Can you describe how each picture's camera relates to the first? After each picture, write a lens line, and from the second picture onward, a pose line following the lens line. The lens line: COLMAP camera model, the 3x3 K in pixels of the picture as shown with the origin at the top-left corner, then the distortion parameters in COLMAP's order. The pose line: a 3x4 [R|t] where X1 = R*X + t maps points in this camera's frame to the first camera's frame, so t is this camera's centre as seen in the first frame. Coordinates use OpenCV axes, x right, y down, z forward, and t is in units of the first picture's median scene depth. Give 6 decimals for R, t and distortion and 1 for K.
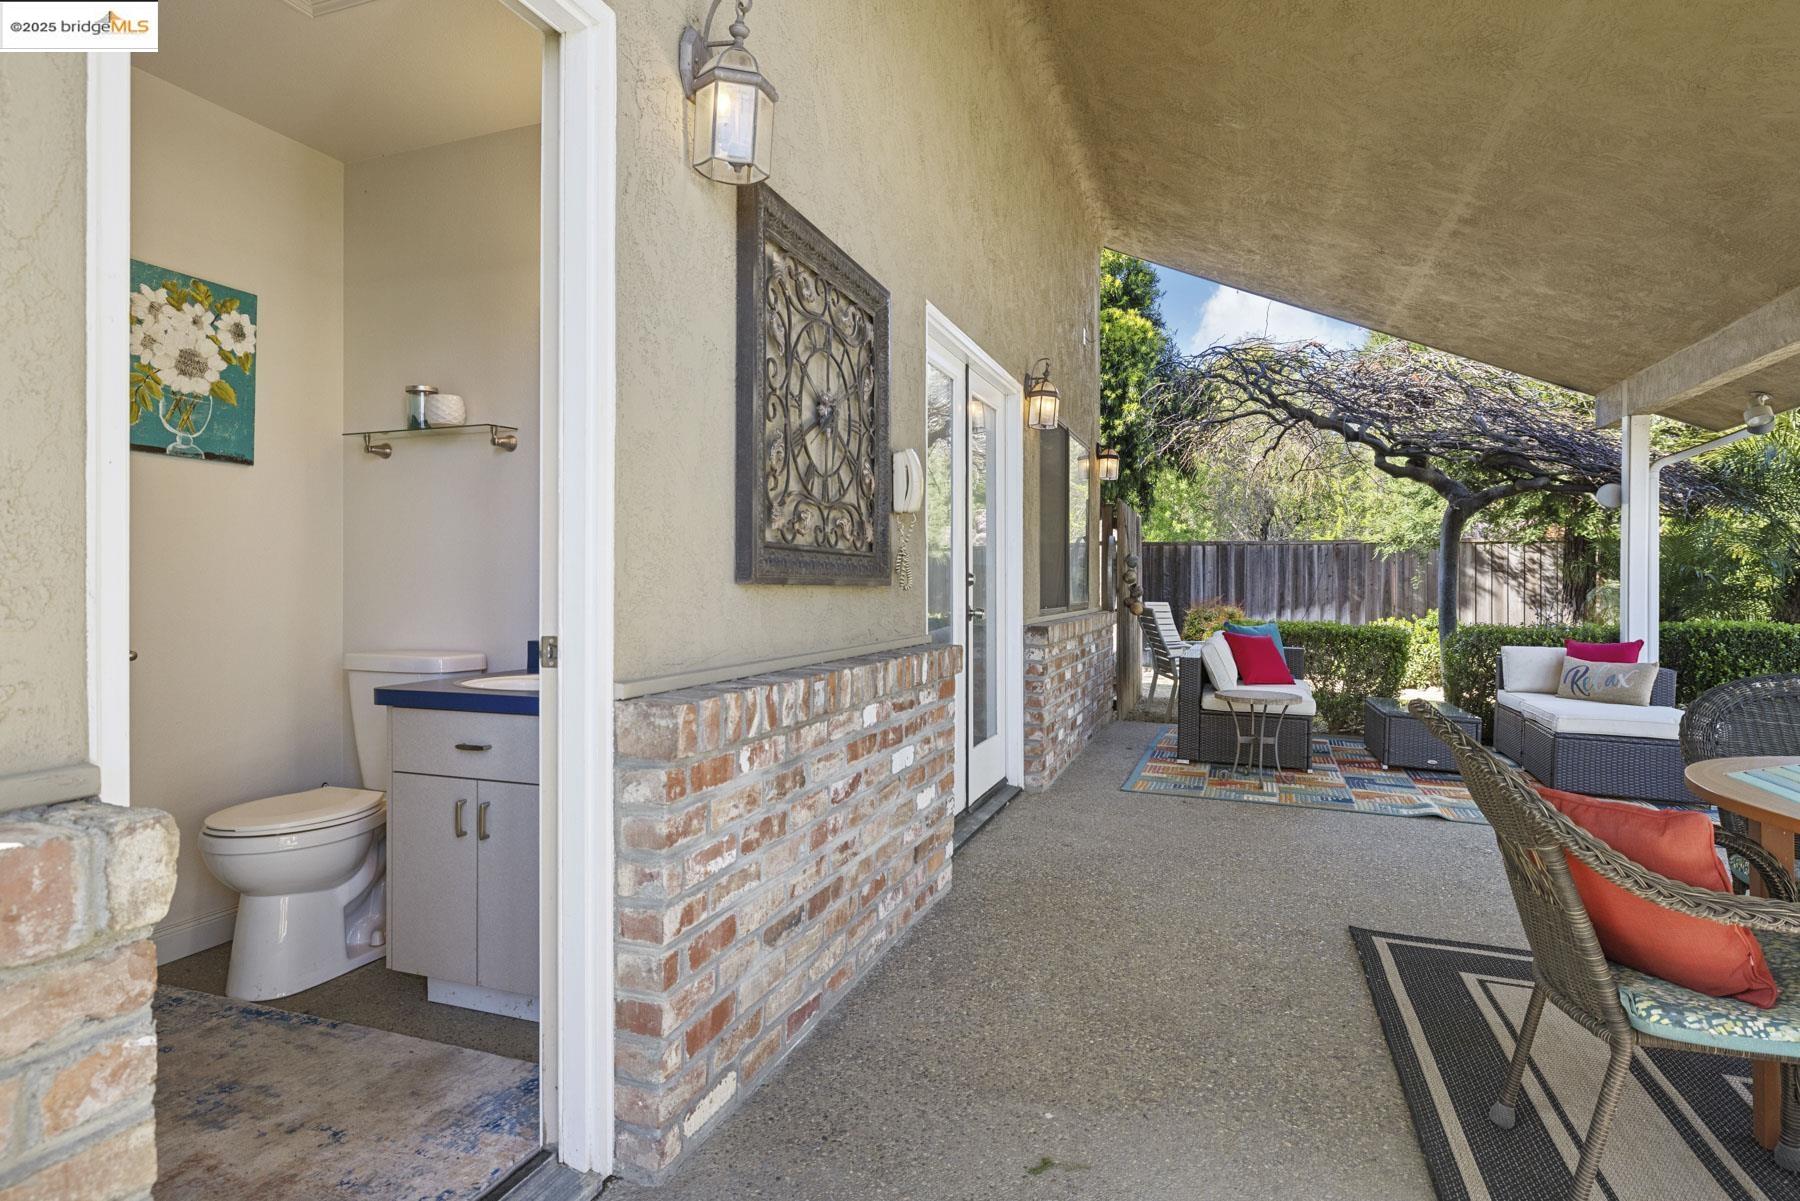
lens RADIAL K [[950.9, 0, 902.9], [0, 950.9, 580.1], [0, 0, 1]] dist [-0.001198, -0.001115]
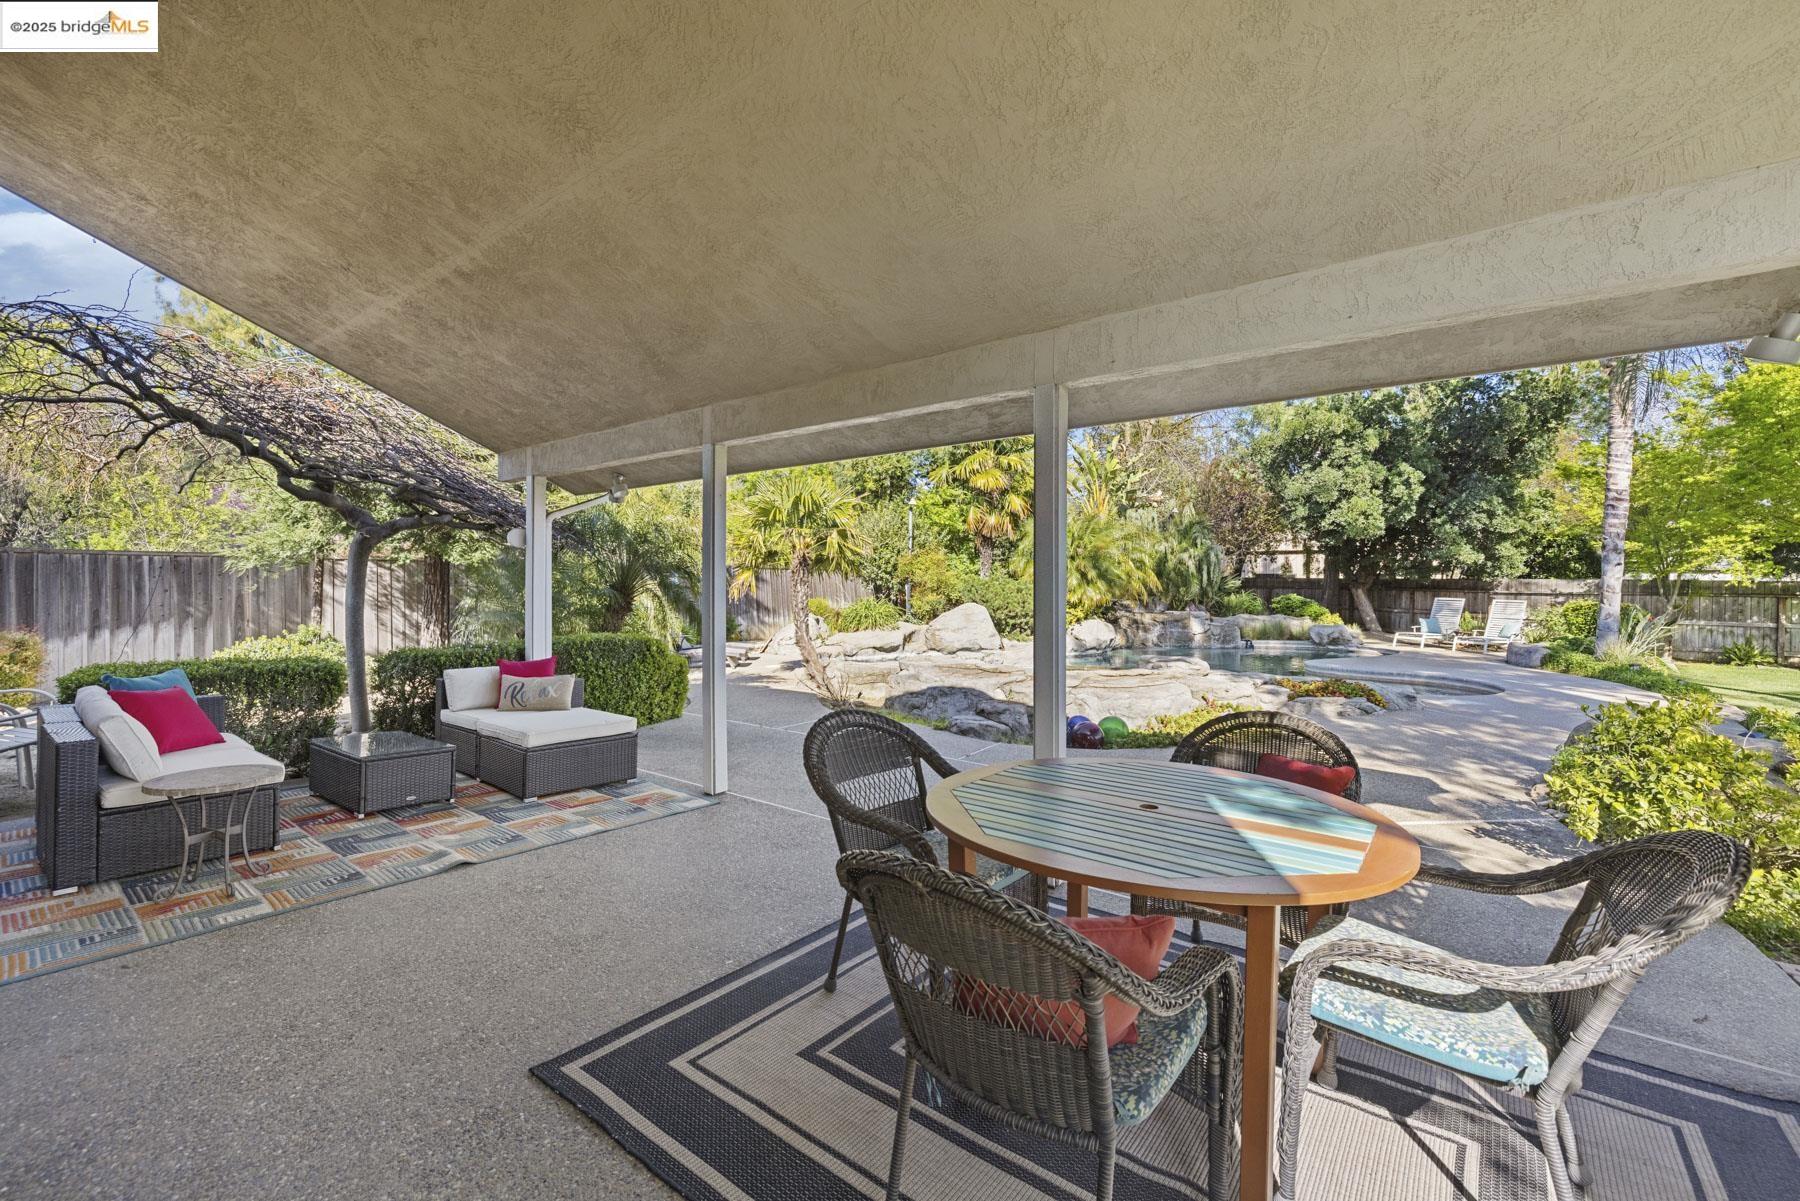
lens RADIAL K [[753.4, 0, 901.3], [0, 753.4, 591.2], [0, 0, 1]] dist [-0.001230, -0.000107]
pose [[0.318098, -0.009785, 0.948007, -0.041771], [-0.004227, 0.999922, 0.011739, -0.051626], [-0.948048, -0.007741, 0.318032, 0.333102]]
